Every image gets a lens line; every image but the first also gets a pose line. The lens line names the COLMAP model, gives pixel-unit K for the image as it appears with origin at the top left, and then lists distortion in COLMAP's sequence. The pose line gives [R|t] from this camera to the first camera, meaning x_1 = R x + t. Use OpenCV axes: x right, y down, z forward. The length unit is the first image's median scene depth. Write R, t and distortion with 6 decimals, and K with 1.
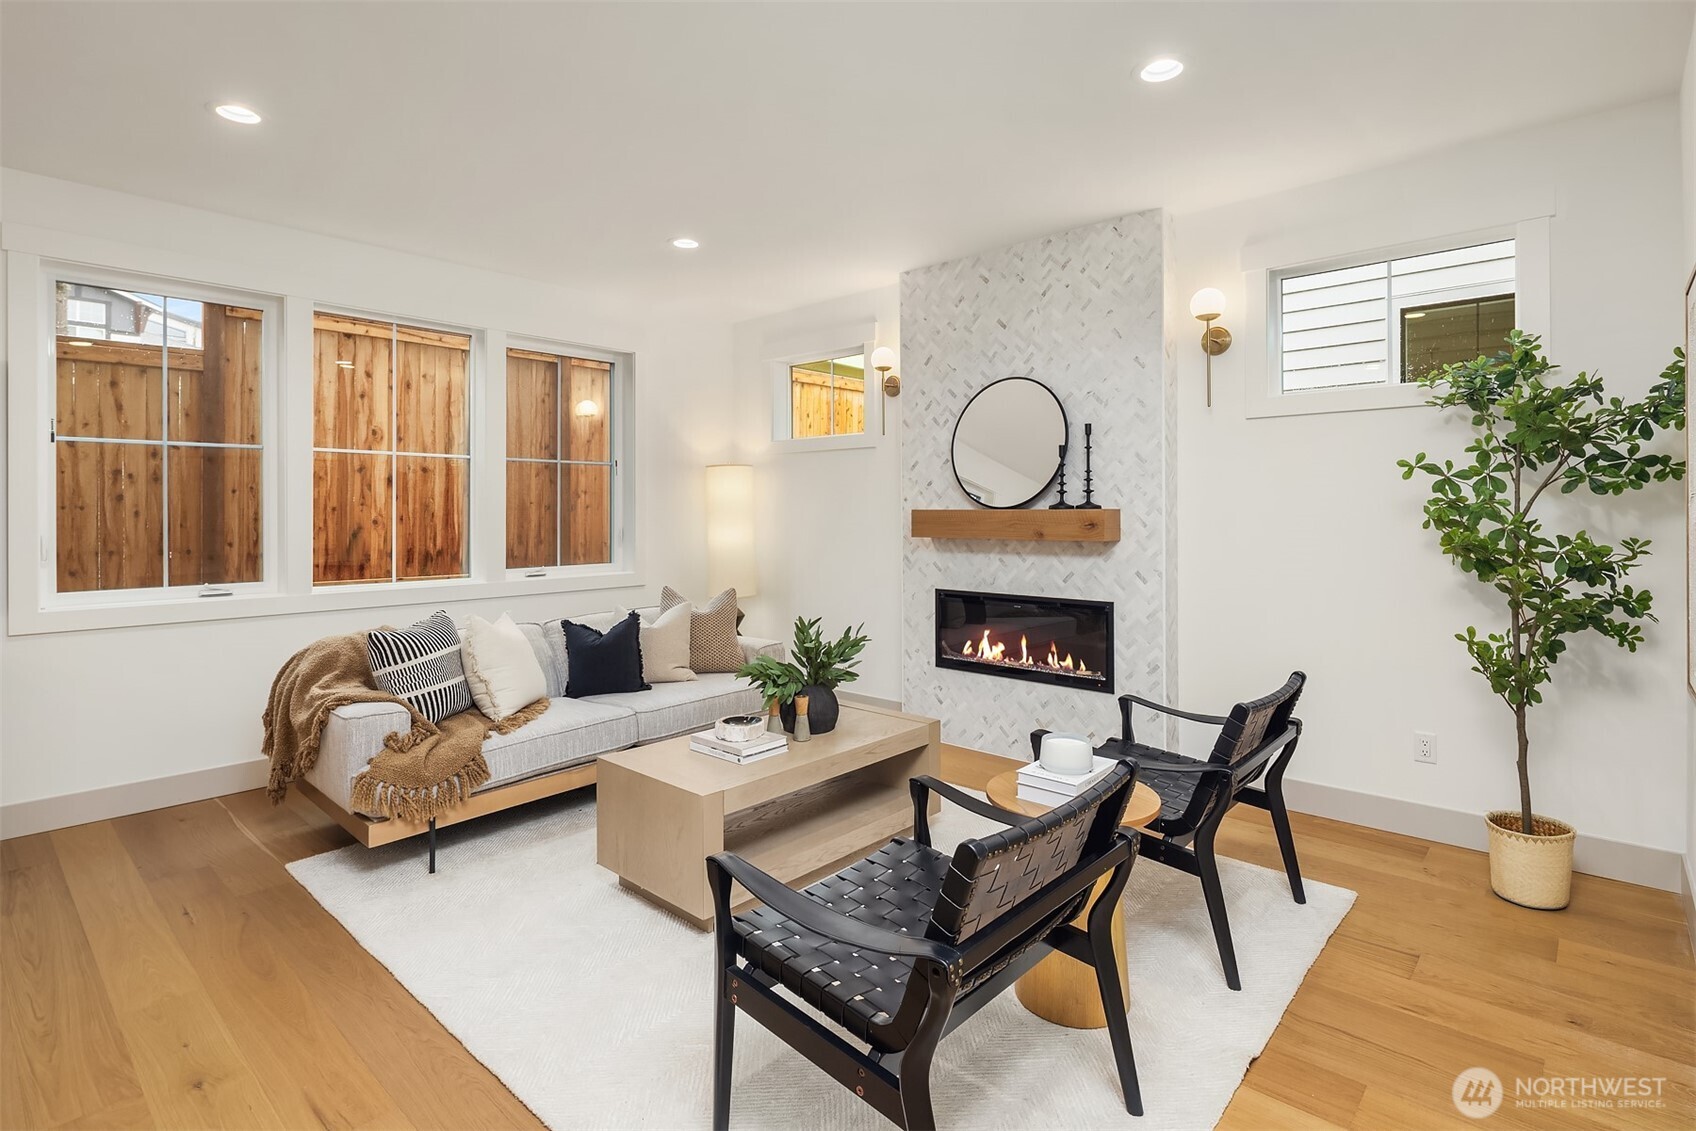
lens RADIAL K [[828.3, 0, 849.9], [0, 828.3, 503.7], [0, 0, 1]] dist [0.002009, 0.000224]
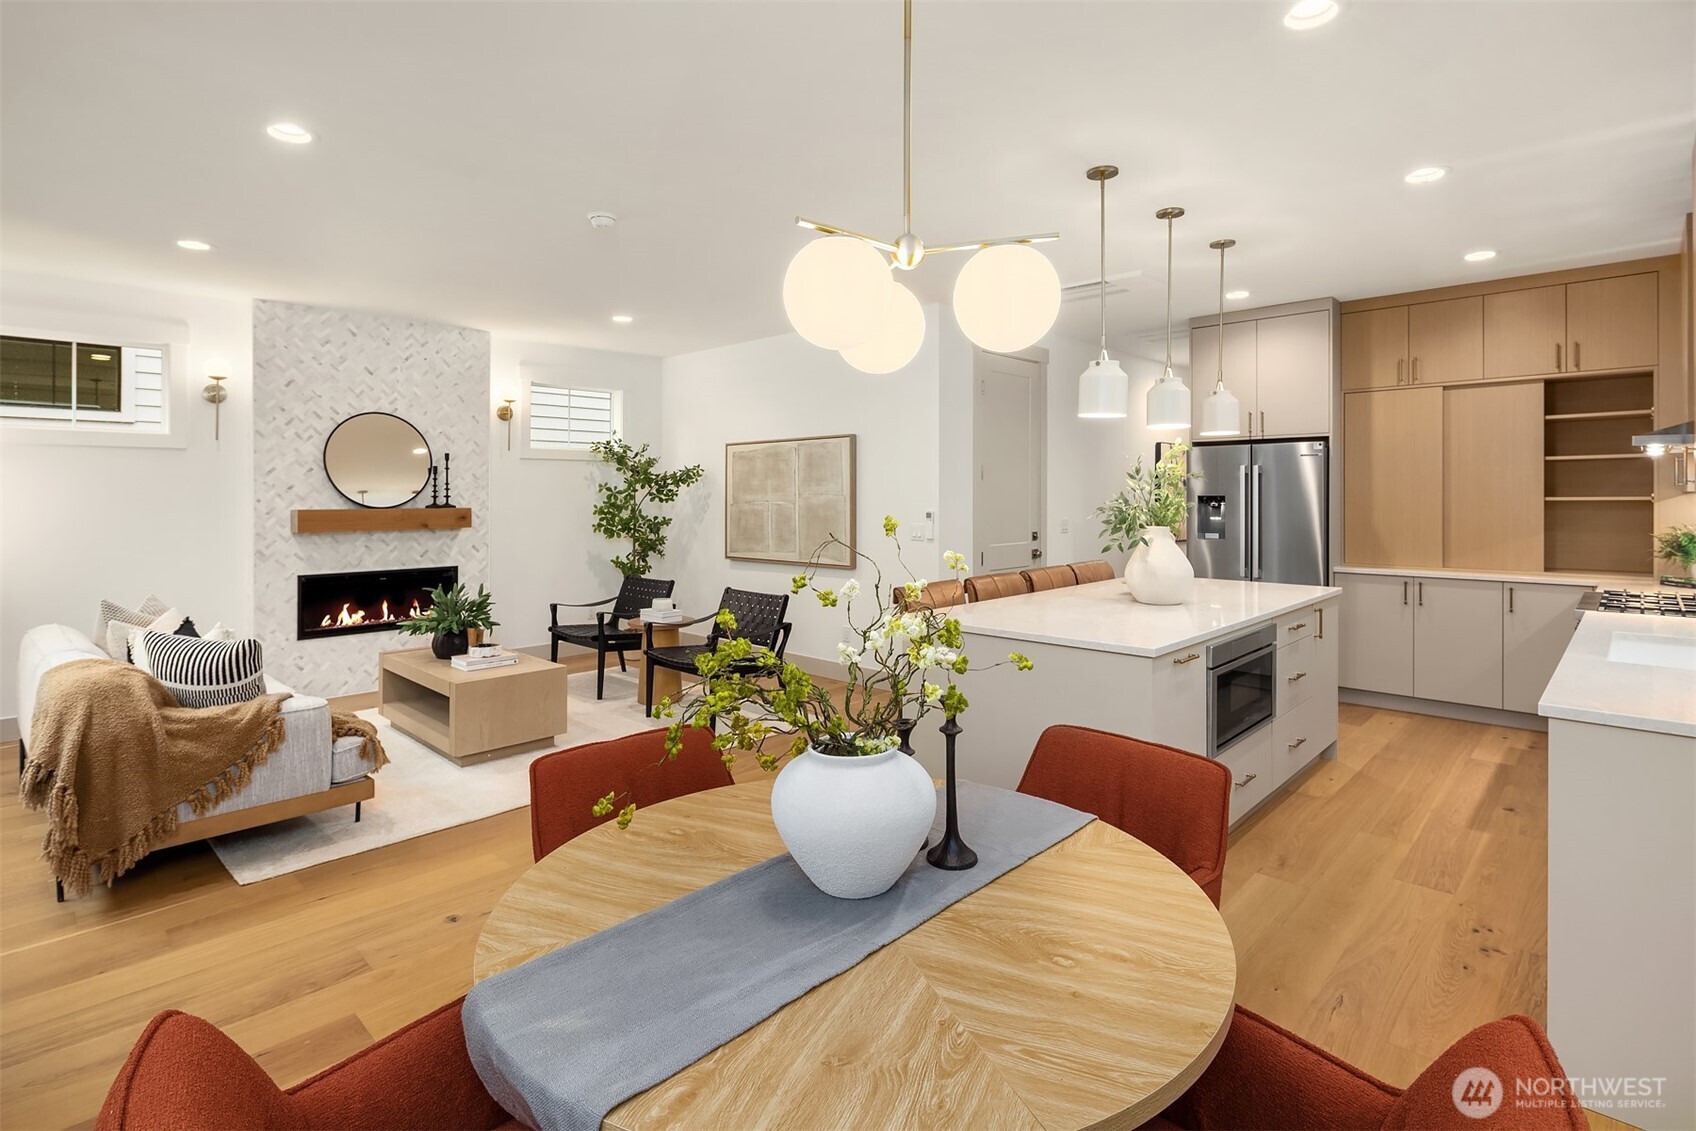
lens RADIAL K [[868.2, 0, 852.2], [0, 868.2, 498.6], [0, 0, 1]] dist [-0.003264, -0.000949]
pose [[0.016300, 0.009238, 0.999824, -1.234211], [0.003014, 0.999952, -0.009289, 0.006133], [-0.999863, 0.003164, 0.016272, 0.195268]]
